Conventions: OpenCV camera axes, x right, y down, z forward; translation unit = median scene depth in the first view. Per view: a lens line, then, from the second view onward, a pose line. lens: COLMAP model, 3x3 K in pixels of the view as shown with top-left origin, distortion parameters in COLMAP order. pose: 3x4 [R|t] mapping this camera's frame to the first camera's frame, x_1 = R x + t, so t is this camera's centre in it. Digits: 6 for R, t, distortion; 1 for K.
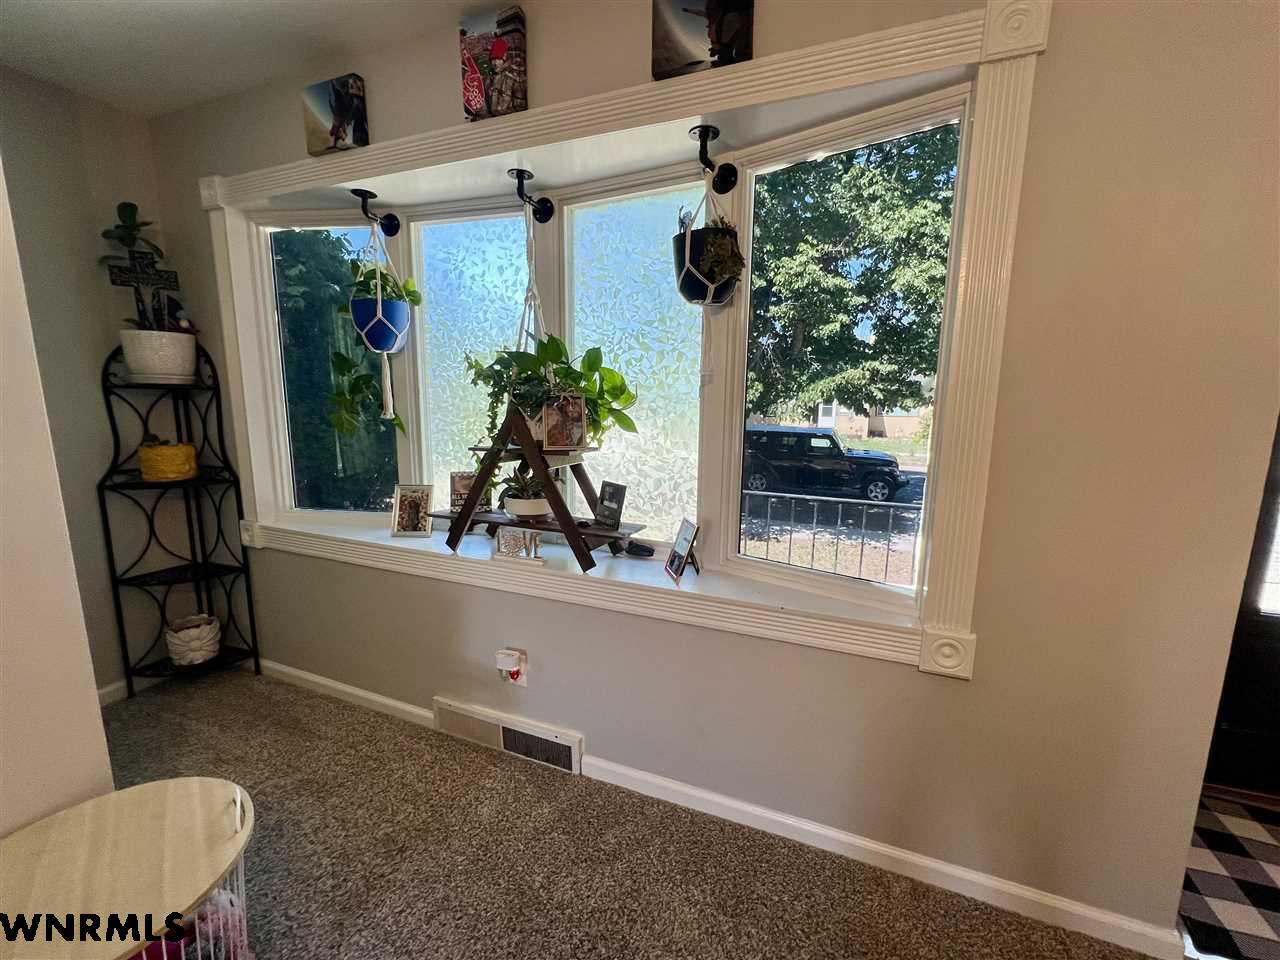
lens RADIAL K [[528.6, 0, 641.6], [0, 528.6, 482.5], [0, 0, 1]] dist [0.003194, 0.000157]
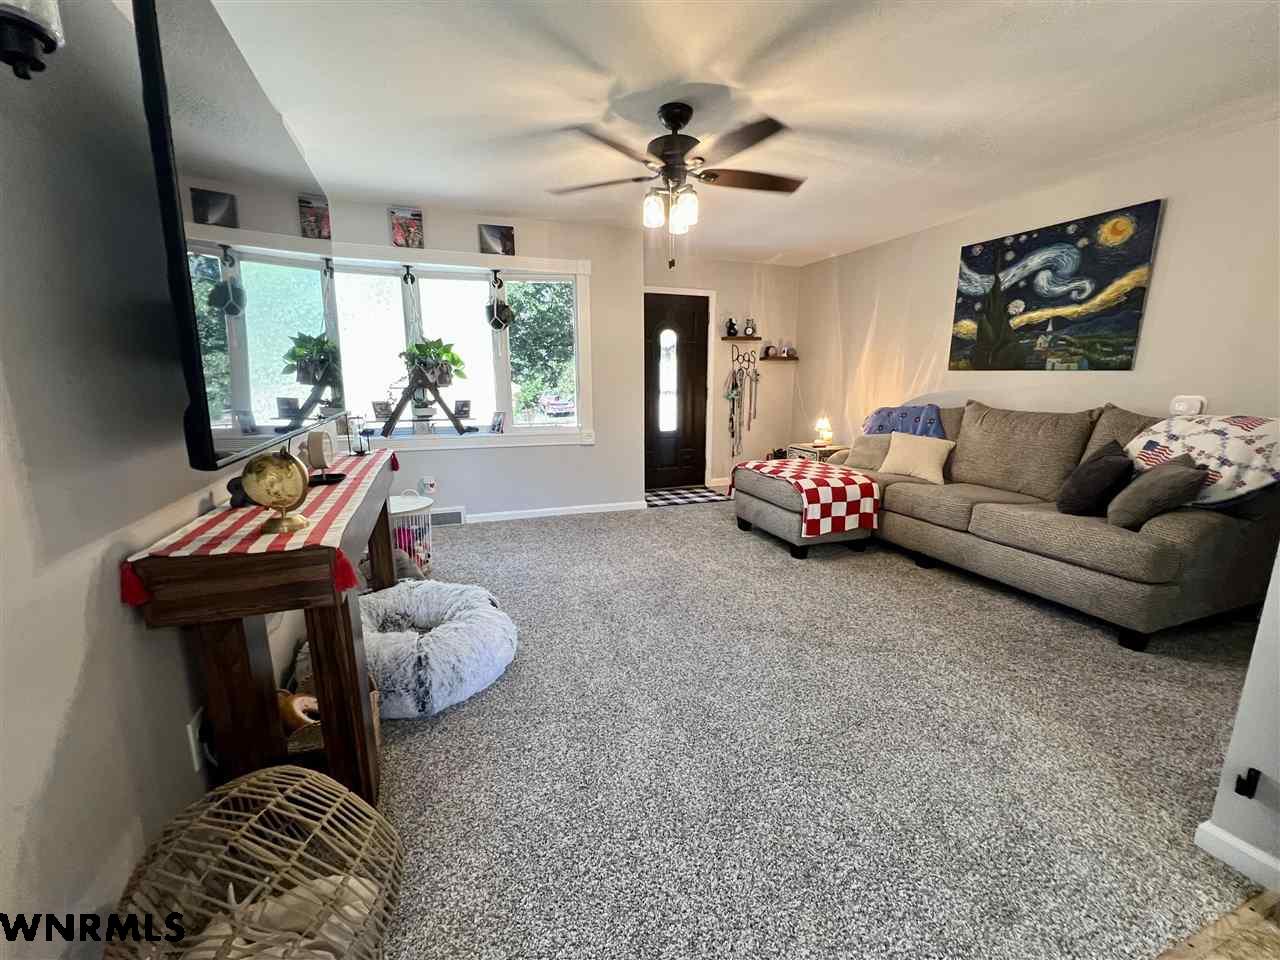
lens RADIAL K [[528.6, 0, 641.6], [0, 528.6, 482.5], [0, 0, 1]] dist [0.003194, 0.000157]
pose [[0.743936, -0.136544, 0.654152, -1.060450], [0.116407, 0.990415, 0.074350, 0.284455], [-0.658034, 0.020837, 0.752700, -1.325431]]
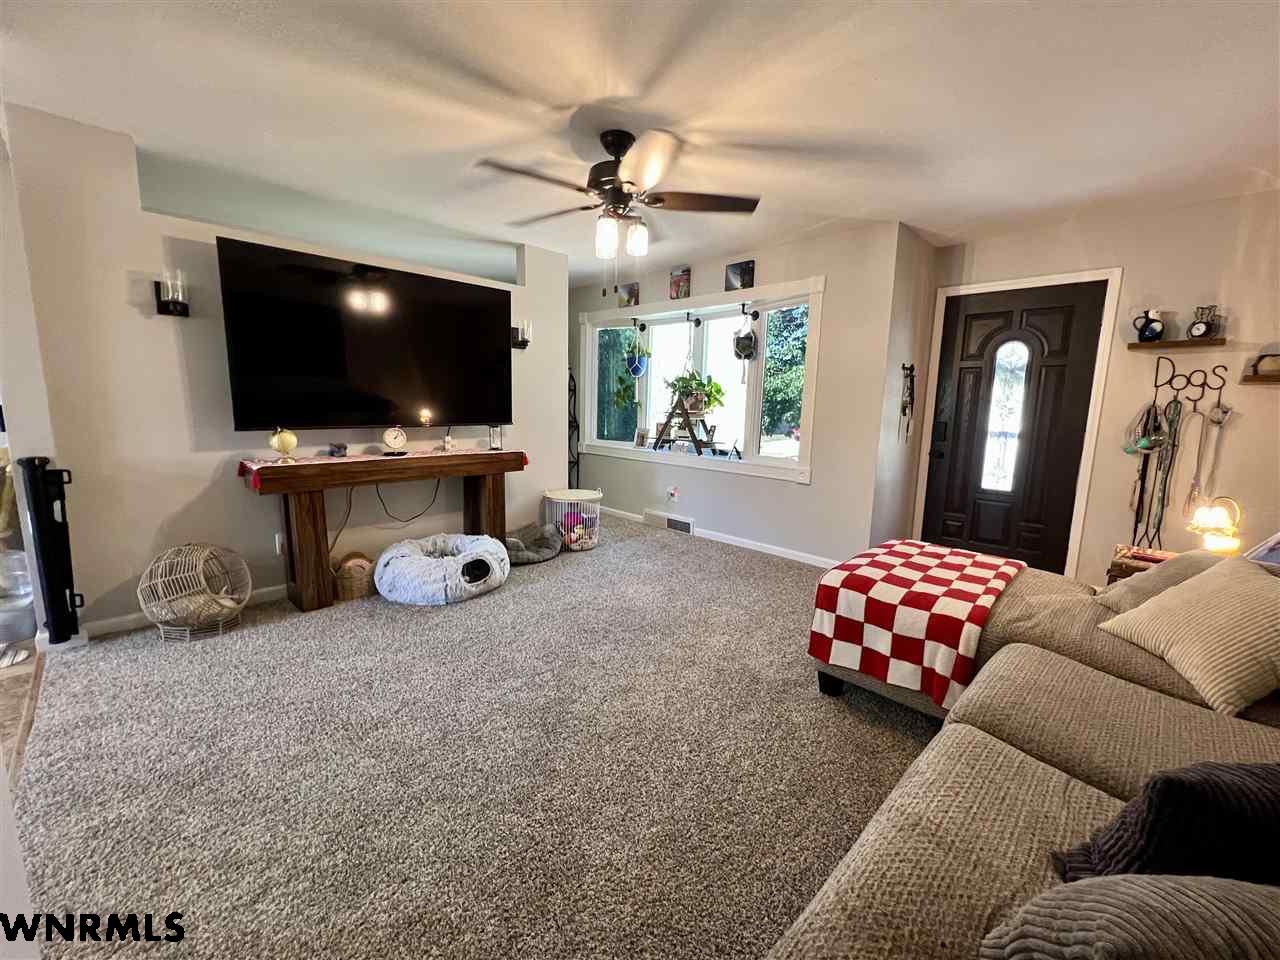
lens RADIAL K [[528.6, 0, 641.6], [0, 528.6, 482.5], [0, 0, 1]] dist [0.003194, 0.000157]
pose [[0.923969, 0.071350, -0.375753, 0.624468], [-0.078857, 0.996875, -0.004617, 0.322574], [0.374249, 0.033897, 0.926709, -1.567956]]
